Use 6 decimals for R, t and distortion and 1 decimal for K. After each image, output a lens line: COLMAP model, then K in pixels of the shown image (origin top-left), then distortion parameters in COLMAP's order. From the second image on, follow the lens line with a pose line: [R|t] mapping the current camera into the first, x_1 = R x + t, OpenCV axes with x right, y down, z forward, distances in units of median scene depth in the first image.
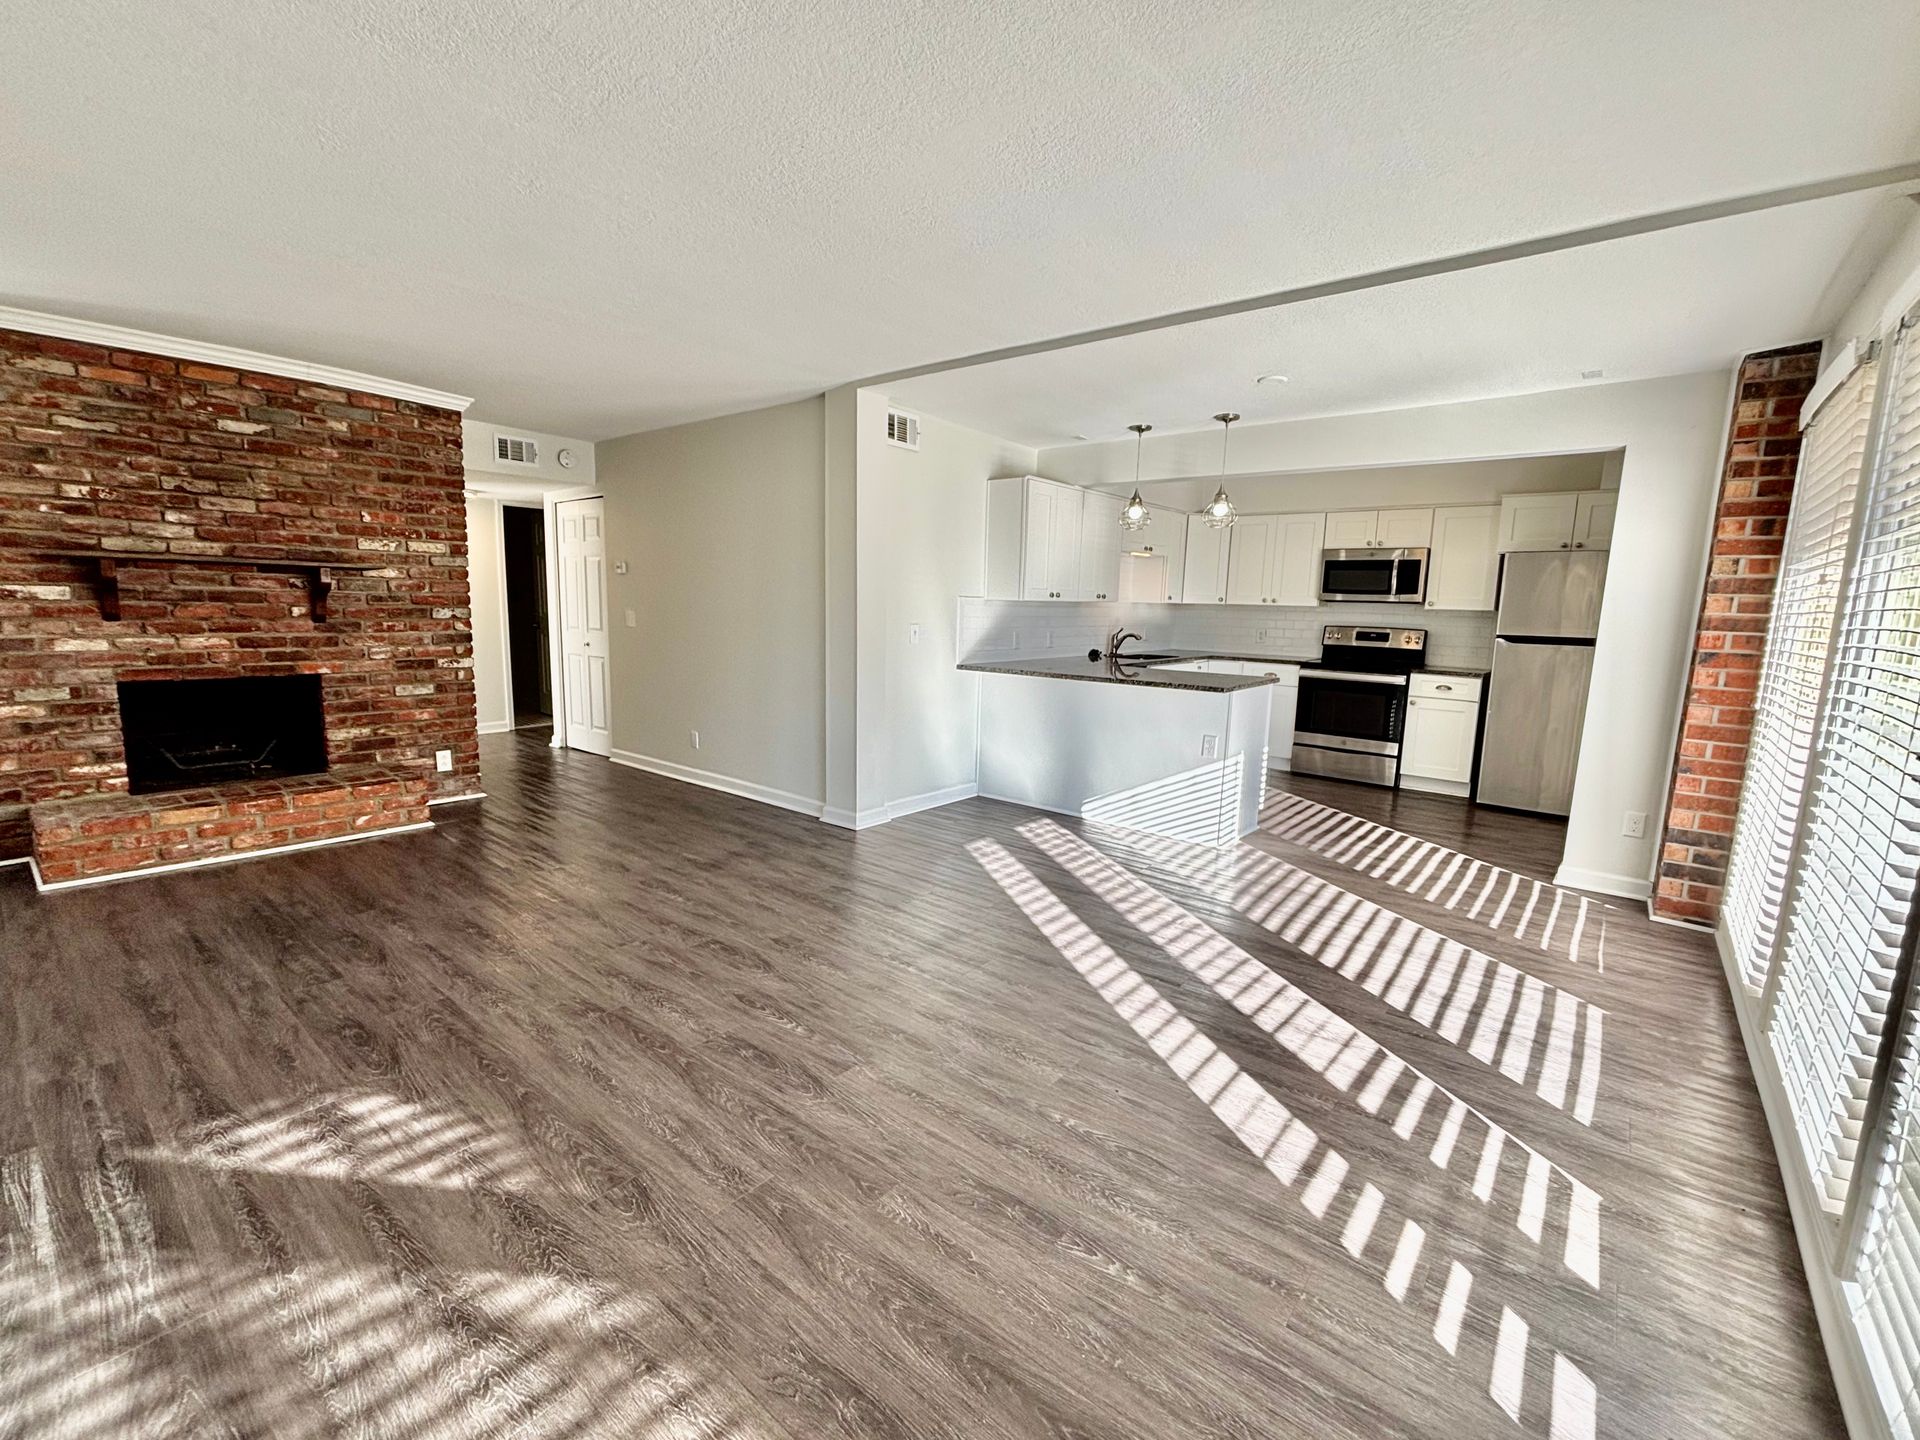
lens RADIAL K [[806.6, 0, 957.3], [0, 806.6, 718.8], [0, 0, 1]] dist [0.000637, -0.000456]
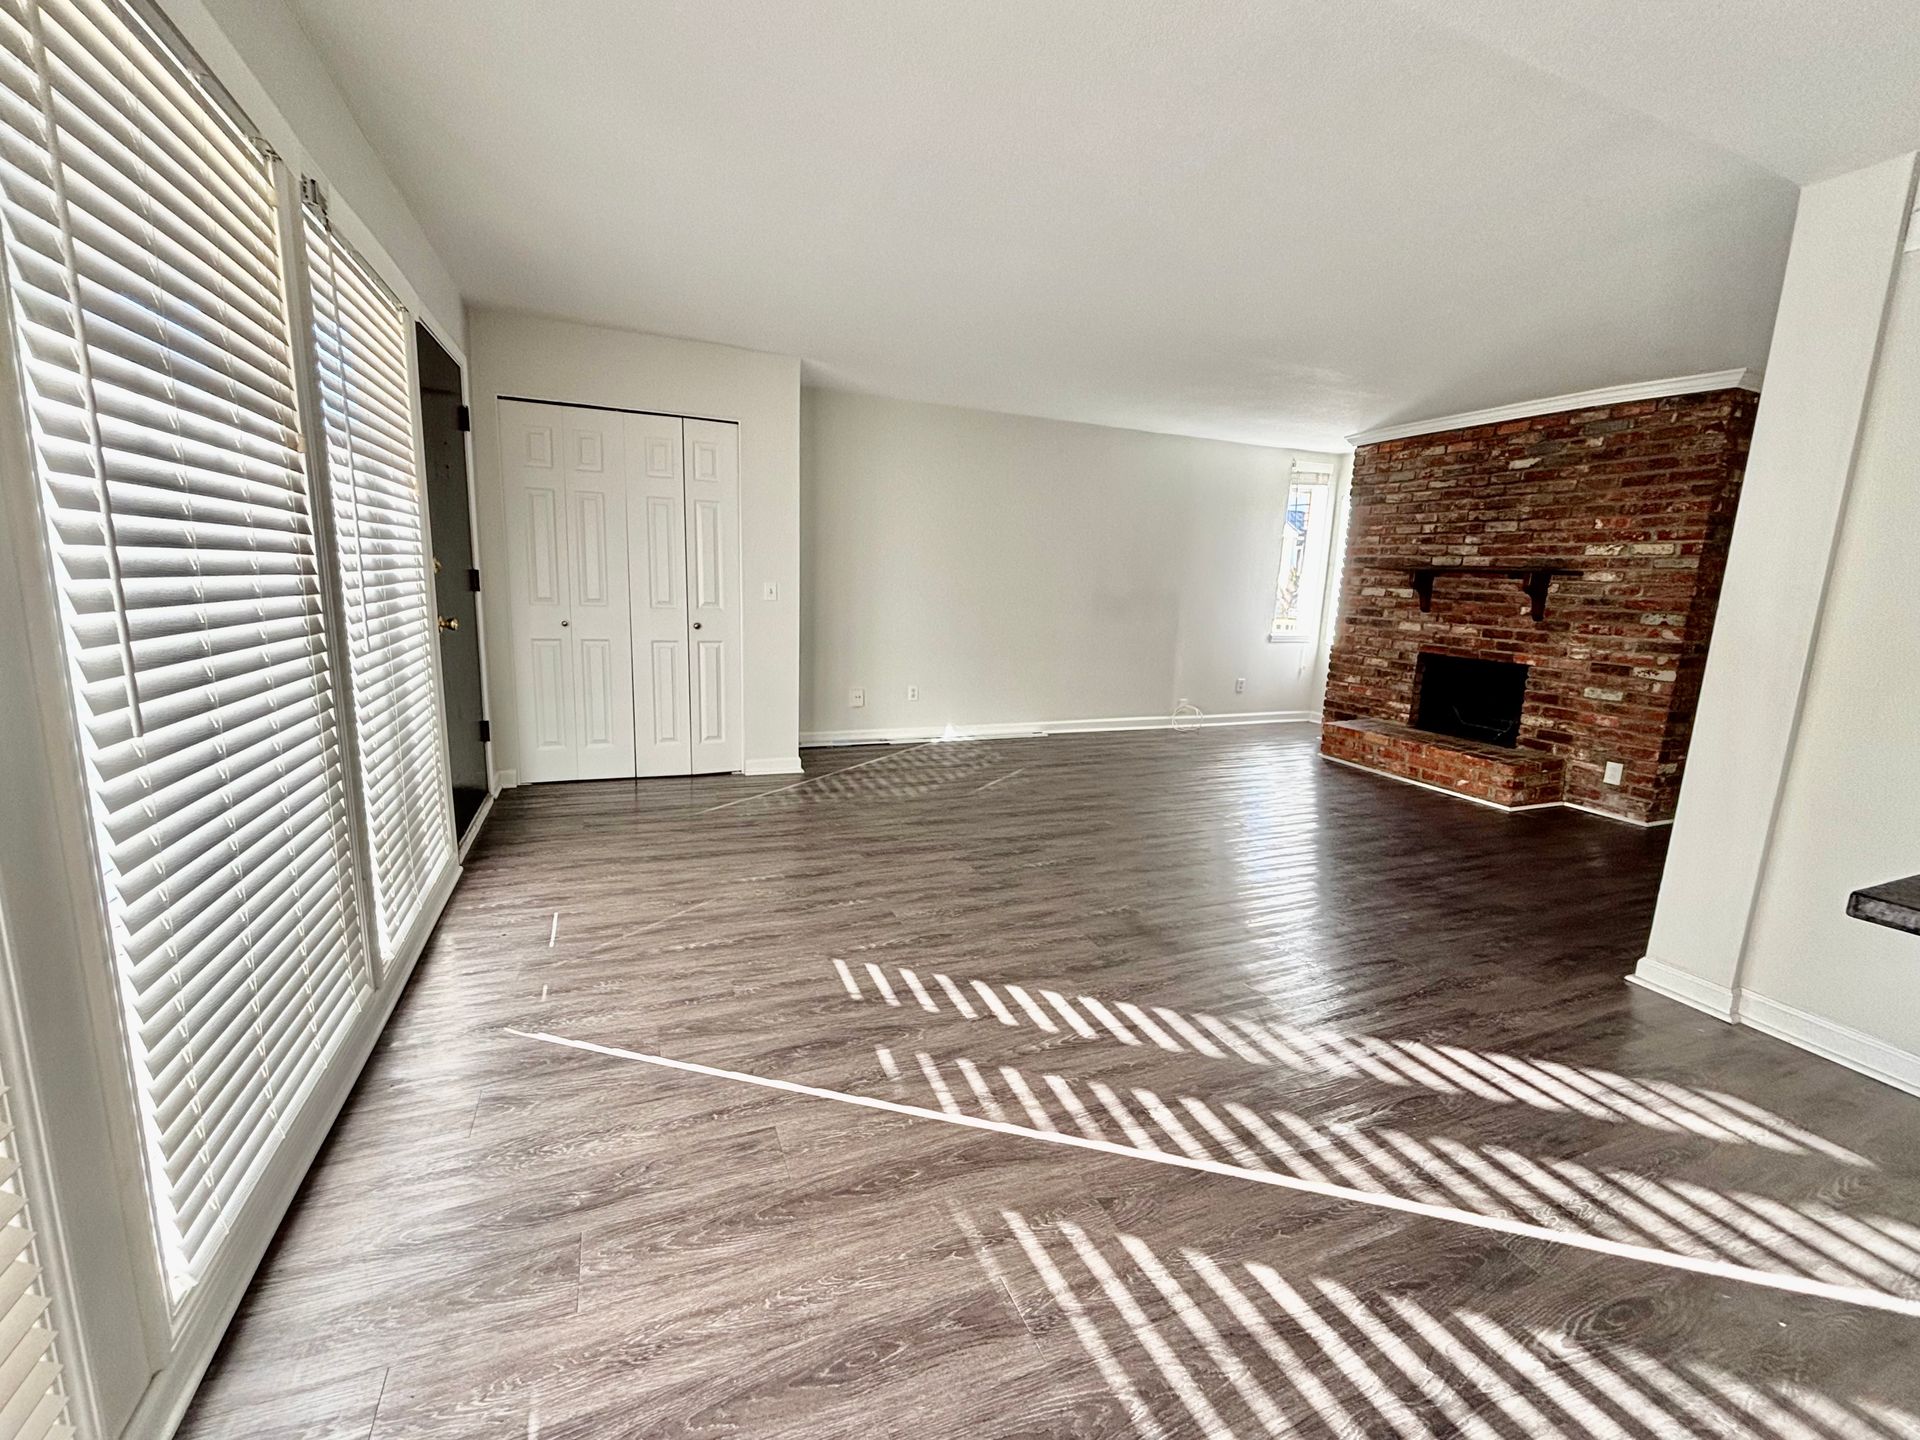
lens RADIAL K [[806.6, 0, 960.8], [0, 806.6, 716.8], [0, 0, 1]] dist [0.000637, -0.000456]
pose [[-0.471063, 0.109054, -0.875332, 0.628077], [-0.179985, 0.959569, 0.216408, -0.090094], [0.863542, 0.259489, -0.432390, 0.830743]]
